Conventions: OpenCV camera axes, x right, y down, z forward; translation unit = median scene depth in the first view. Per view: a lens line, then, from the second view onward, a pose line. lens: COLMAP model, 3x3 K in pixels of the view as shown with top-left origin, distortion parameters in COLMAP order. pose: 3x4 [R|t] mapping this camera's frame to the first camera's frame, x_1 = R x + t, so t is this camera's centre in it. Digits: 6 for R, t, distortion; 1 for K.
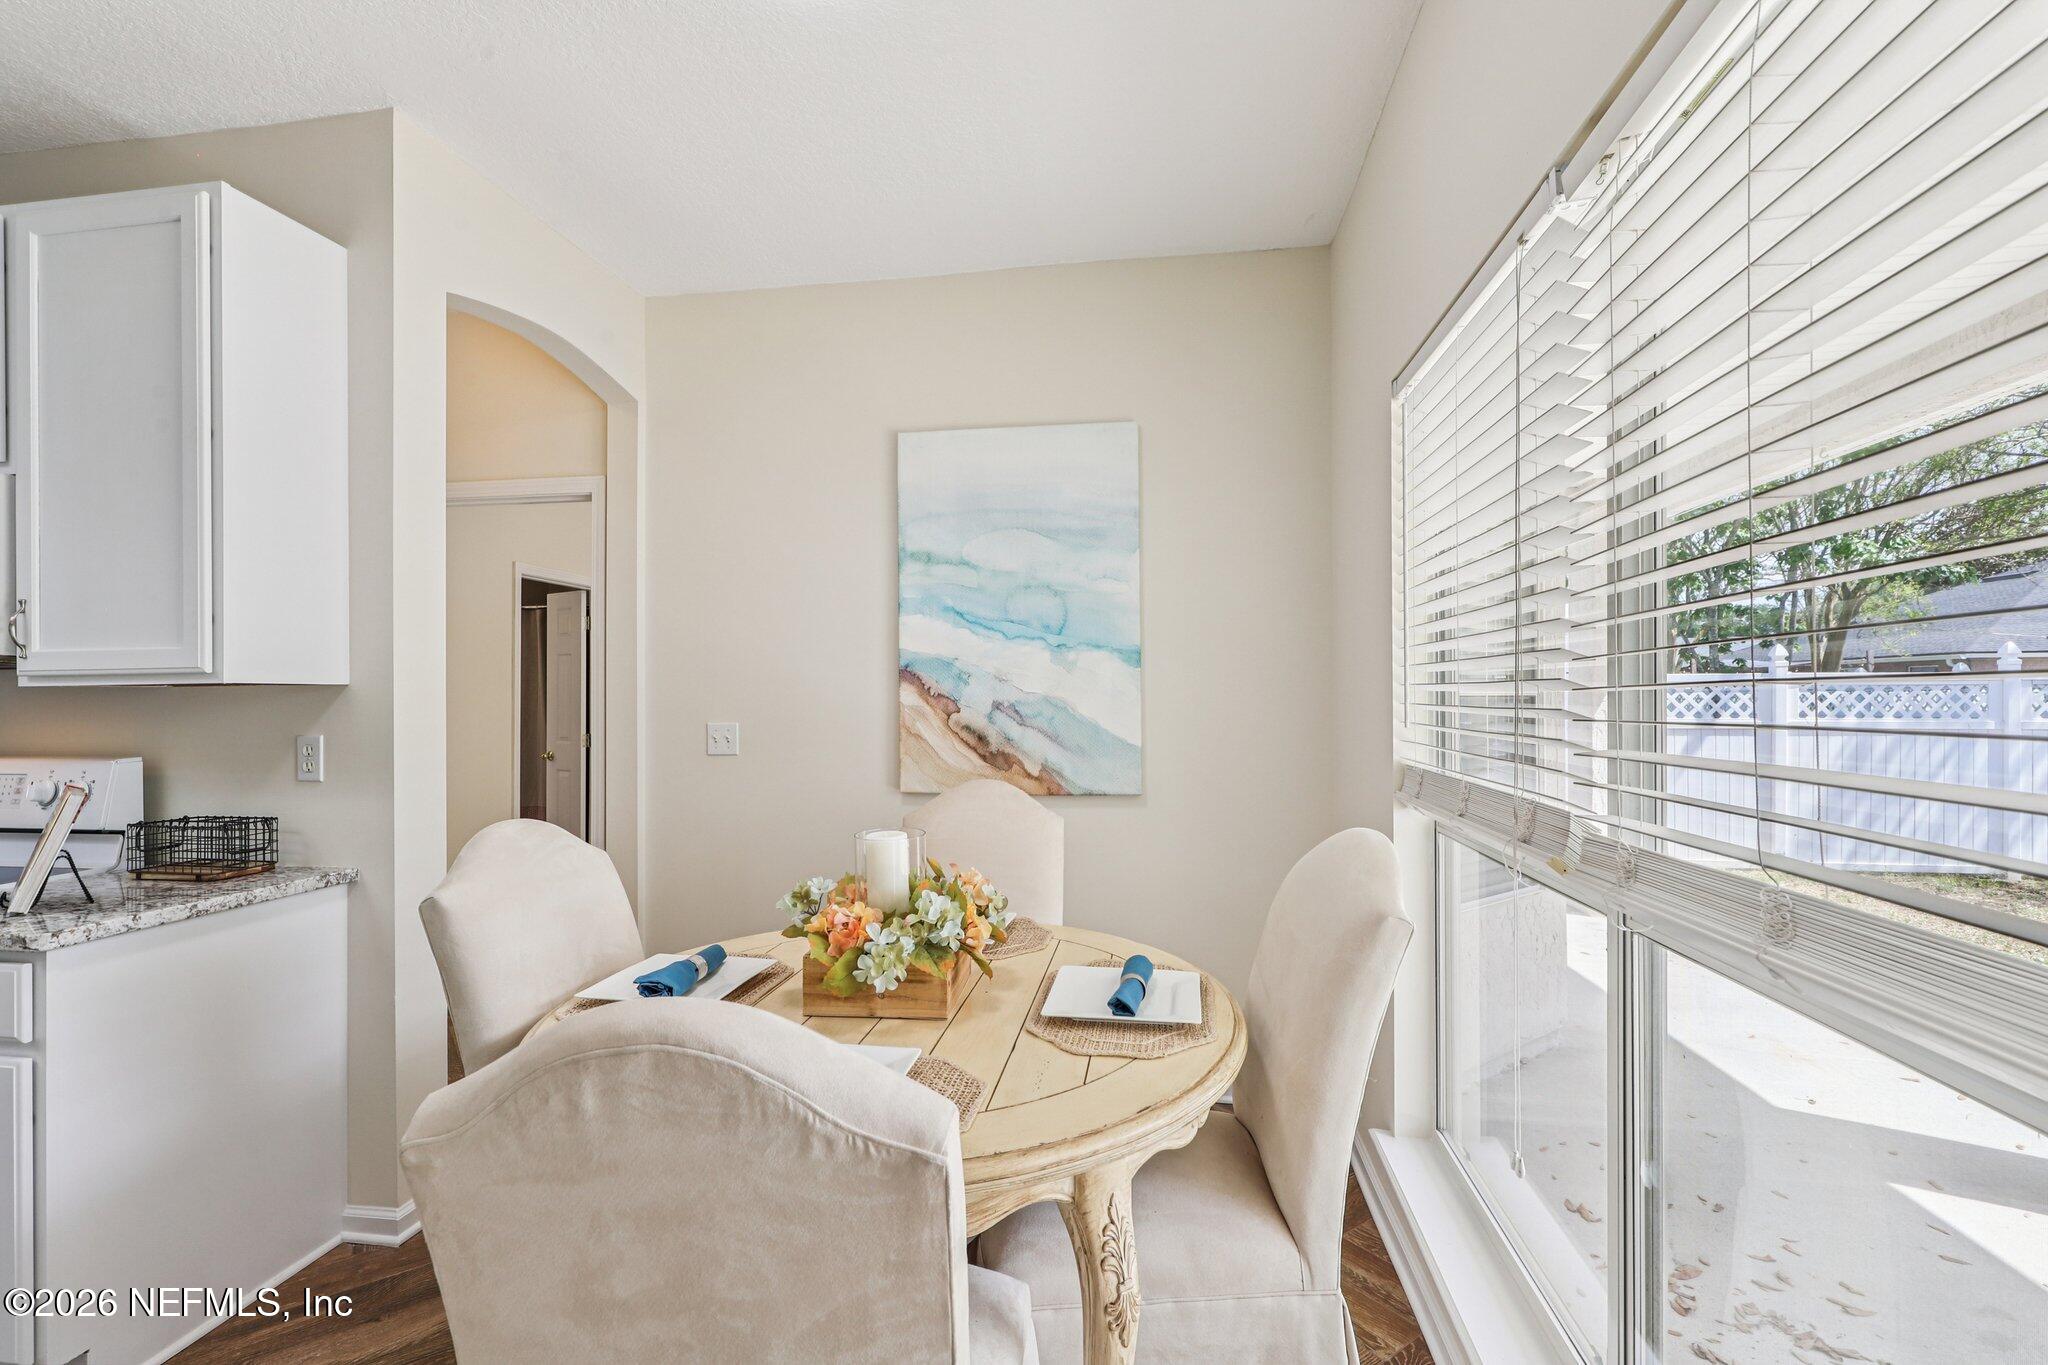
lens RADIAL K [[929.4, 0, 1028.5], [0, 929.4, 686.4], [0, 0, 1]] dist [-0.000214, 0.001131]
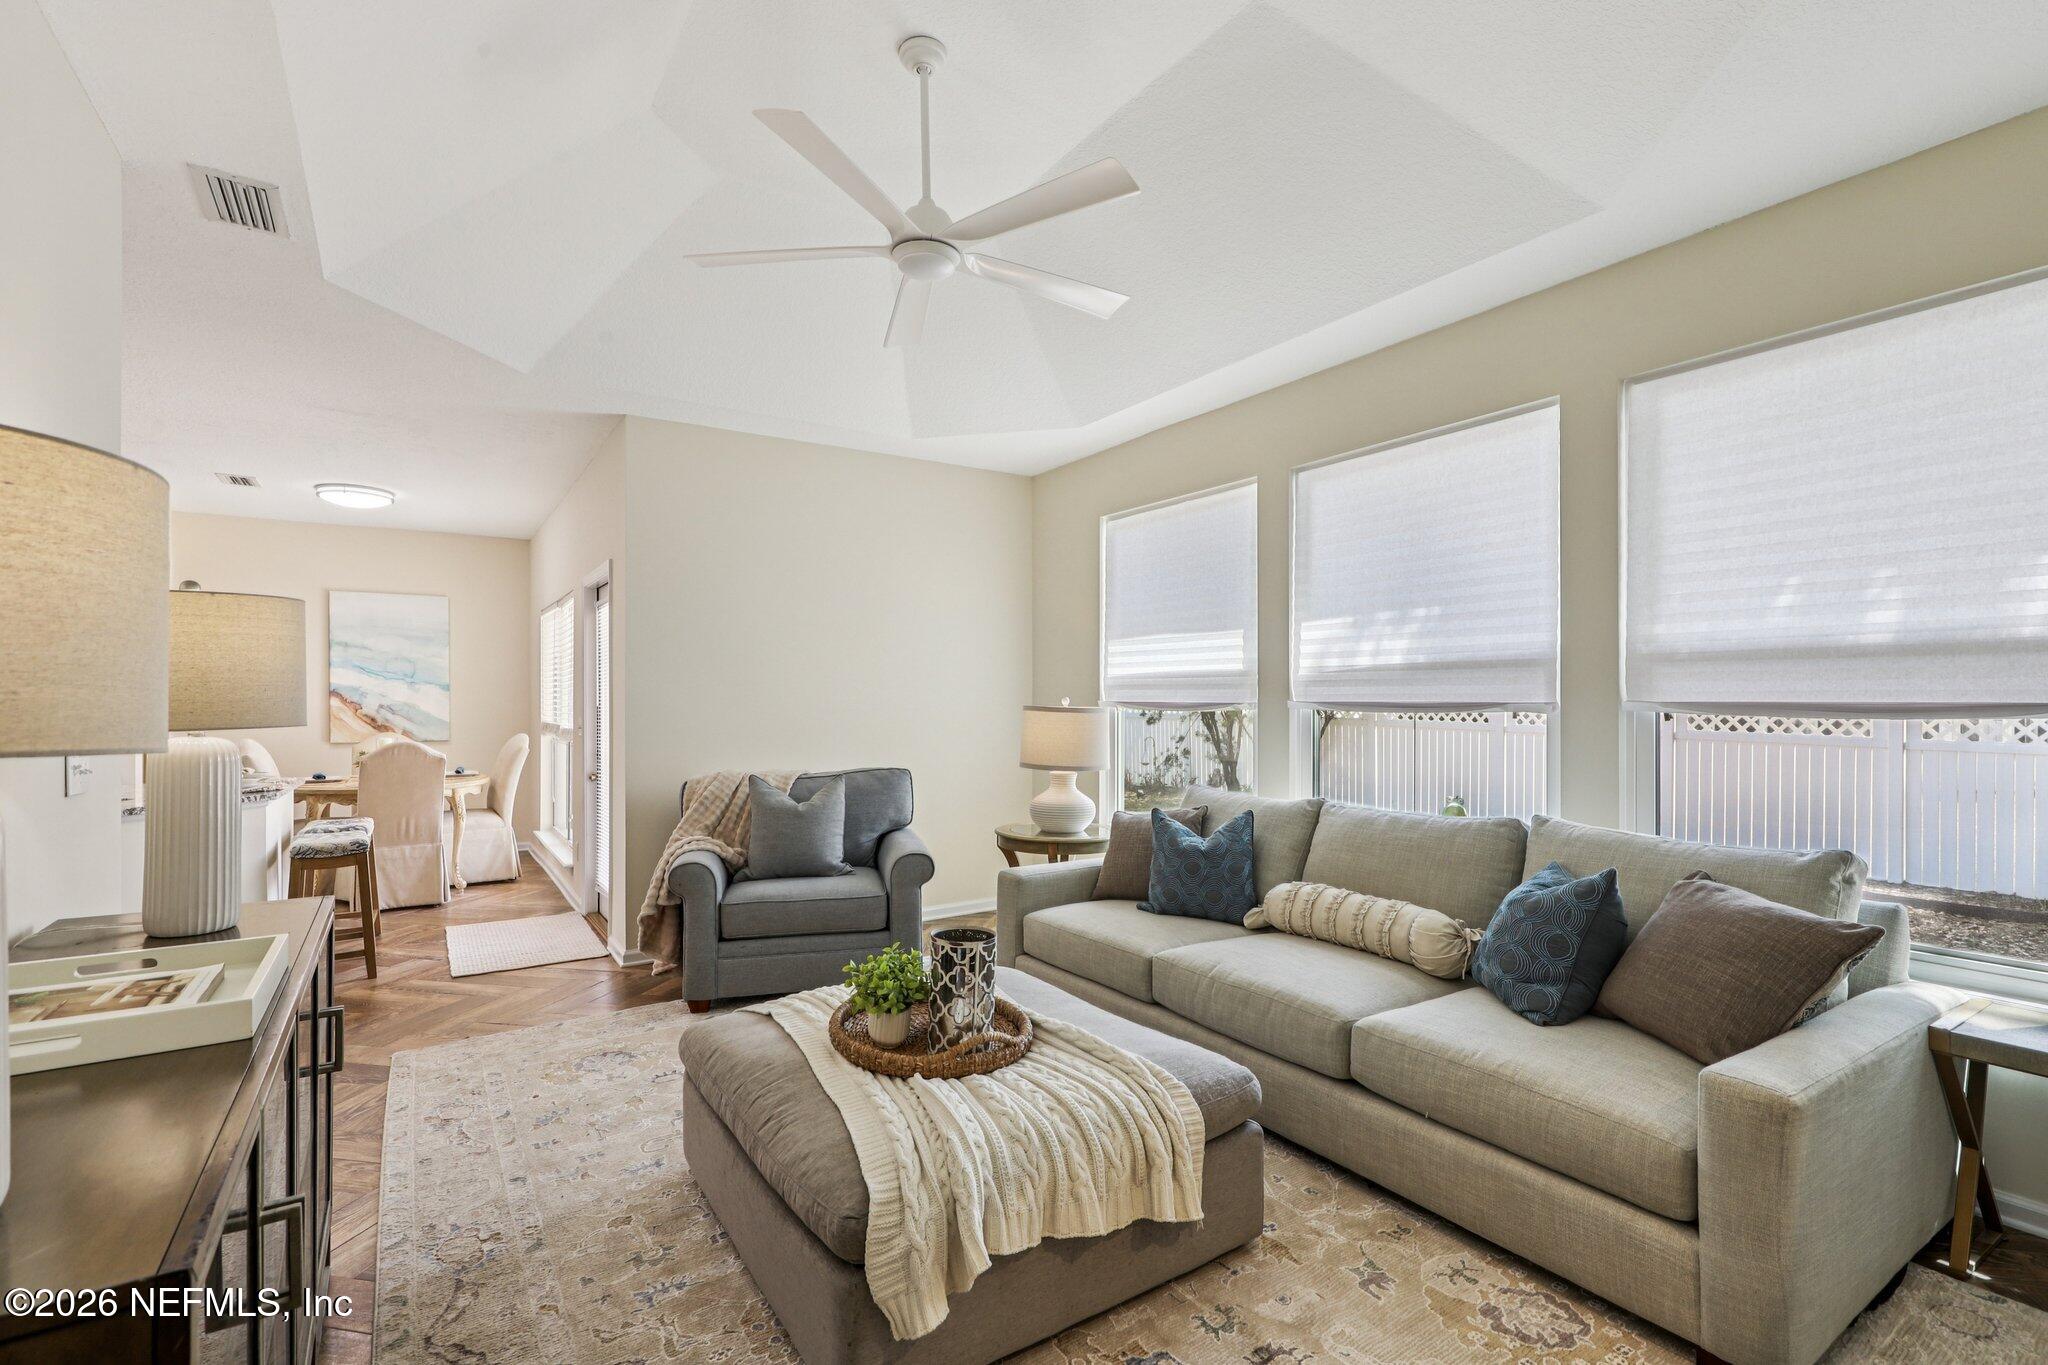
lens RADIAL K [[929.4, 0, 1026.6], [0, 929.4, 699.2], [0, 0, 1]] dist [-0.000214, 0.001131]
pose [[0.739881, 0.004195, 0.672724, -0.426032], [-0.005740, 0.999984, 0.000078, -0.008300], [-0.672713, -0.003919, 0.739893, -1.976542]]
